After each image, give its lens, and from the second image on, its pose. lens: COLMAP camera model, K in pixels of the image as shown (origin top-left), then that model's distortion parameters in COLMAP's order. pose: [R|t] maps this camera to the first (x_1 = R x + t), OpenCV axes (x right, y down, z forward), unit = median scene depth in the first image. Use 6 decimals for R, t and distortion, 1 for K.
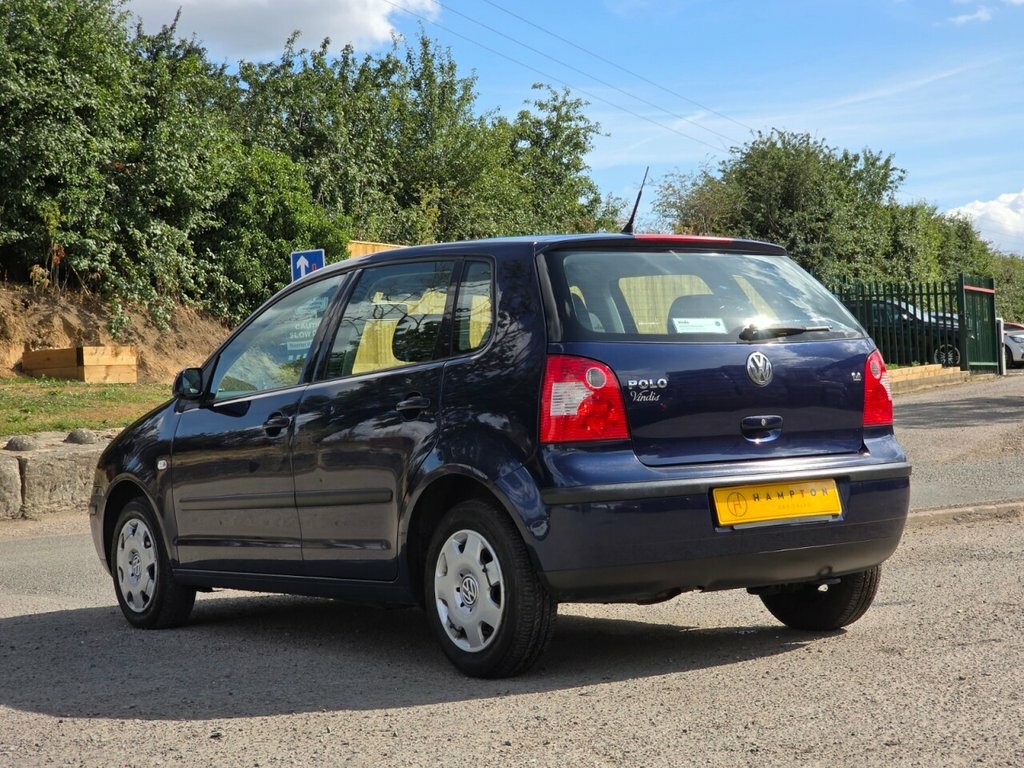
lens RADIAL K [[1913.0, 0, 517.6], [0, 1913.0, 352.0], [0, 0, 1]] dist [-0.014888, 0.255659]
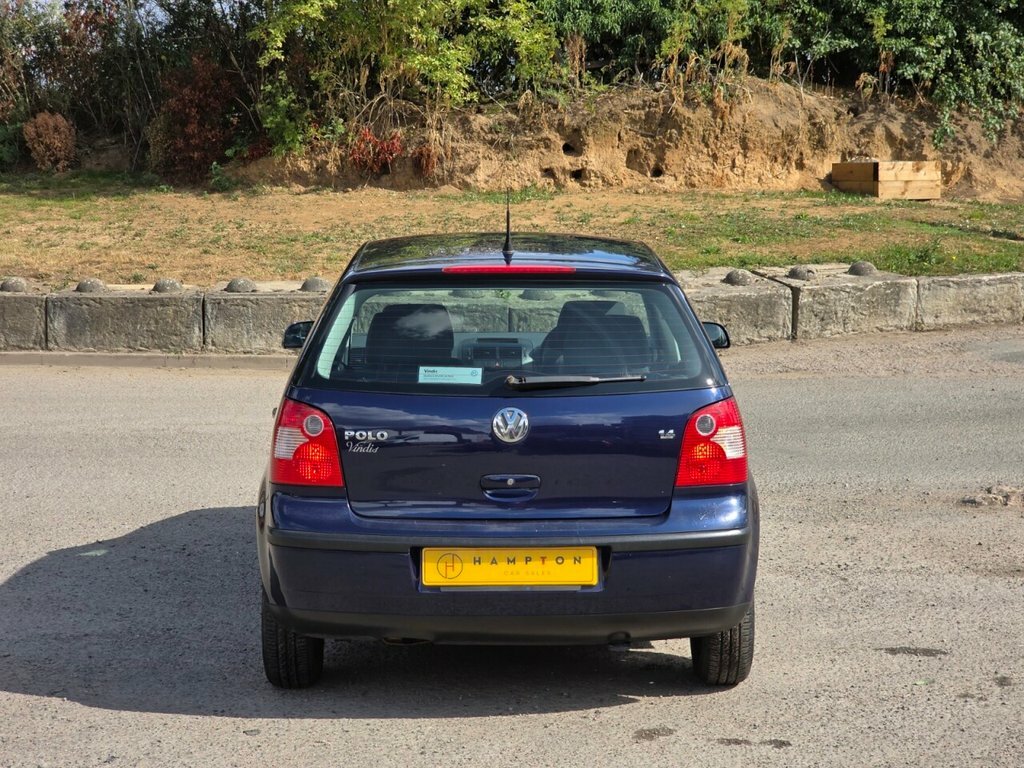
lens RADIAL K [[1909.7, 0, 499.9], [0, 1909.7, 339.1], [0, 0, 1]] dist [-0.021815, 0.356926]
pose [[0.817717, 0.094687, -0.567779, 0.170147], [-0.017400, 0.989993, 0.140038, -0.043173], [0.575357, -0.104632, 0.811182, 0.059135]]
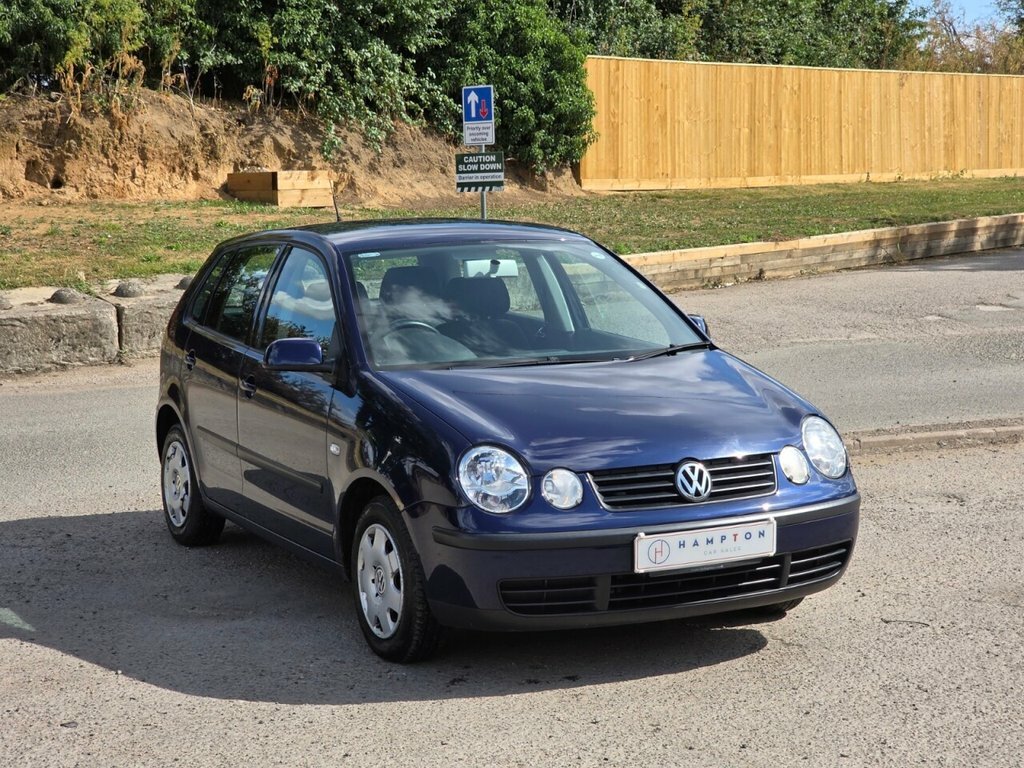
lens RADIAL K [[1914.5, 0, 485.2], [0, 1914.5, 339.1], [0, 0, 1]] dist [0.021393, -0.019041]
pose [[0.971492, 0.051718, -0.231363, 0.113657], [-0.023933, 0.992324, 0.121326, -0.037196], [0.235862, -0.112330, 0.965273, 0.018496]]
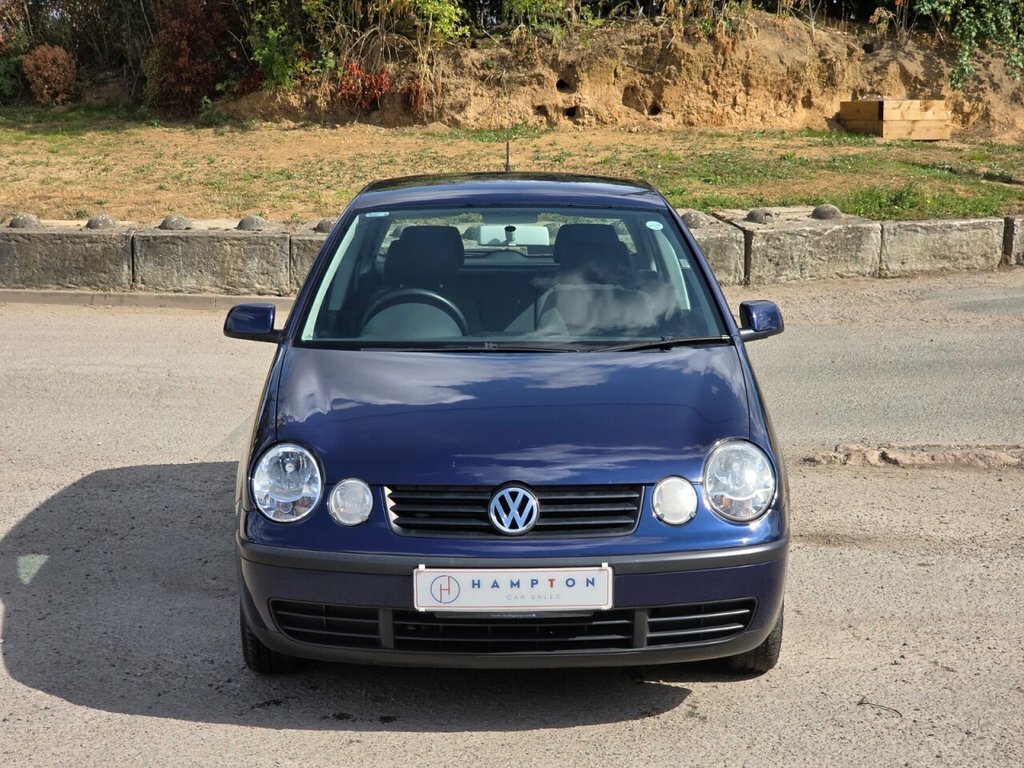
lens RADIAL K [[1910.9, 0, 493.9], [0, 1910.9, 364.1], [0, 0, 1]] dist [0.057385, -0.305192]
pose [[0.776530, 0.132939, -0.615897, 0.211522], [-0.020403, 0.982282, 0.186297, -0.043788], [0.629750, -0.132099, 0.765483, 0.108597]]
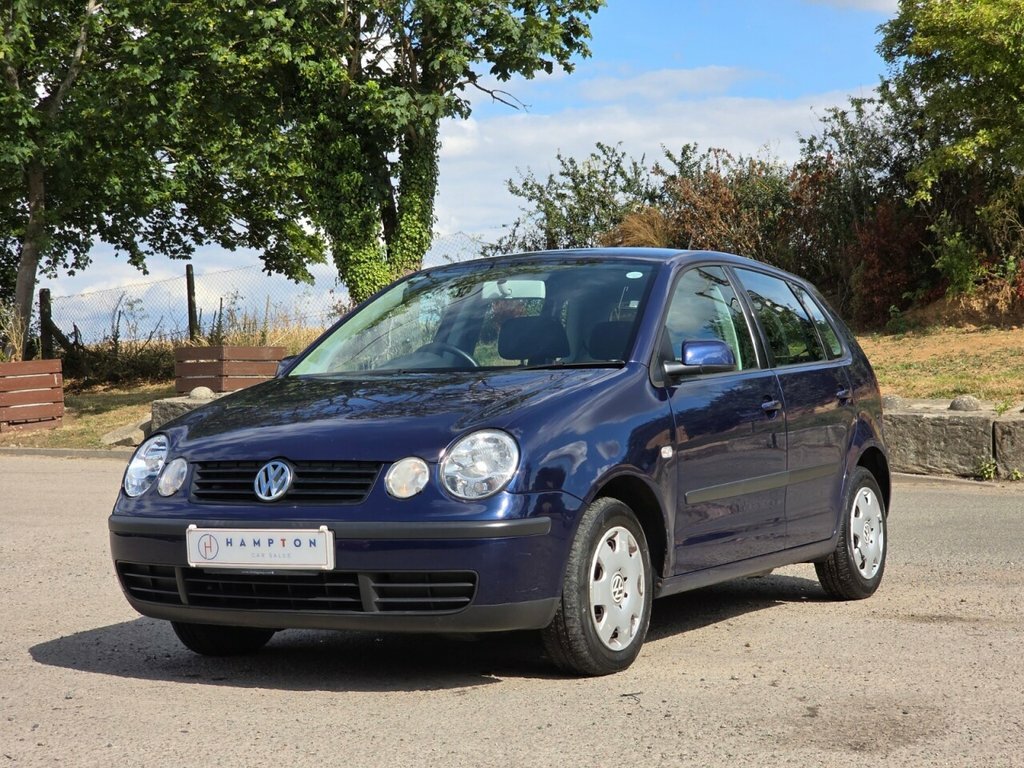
lens RADIAL K [[1913.0, 0, 517.6], [0, 1913.0, 352.0], [0, 0, 1]] dist [-0.014888, 0.255659]
pose [[0.382958, 0.021600, -0.923513, 0.319818], [0.028395, 0.998979, 0.035139, -0.011458], [0.923329, -0.039680, 0.381953, 0.209777]]
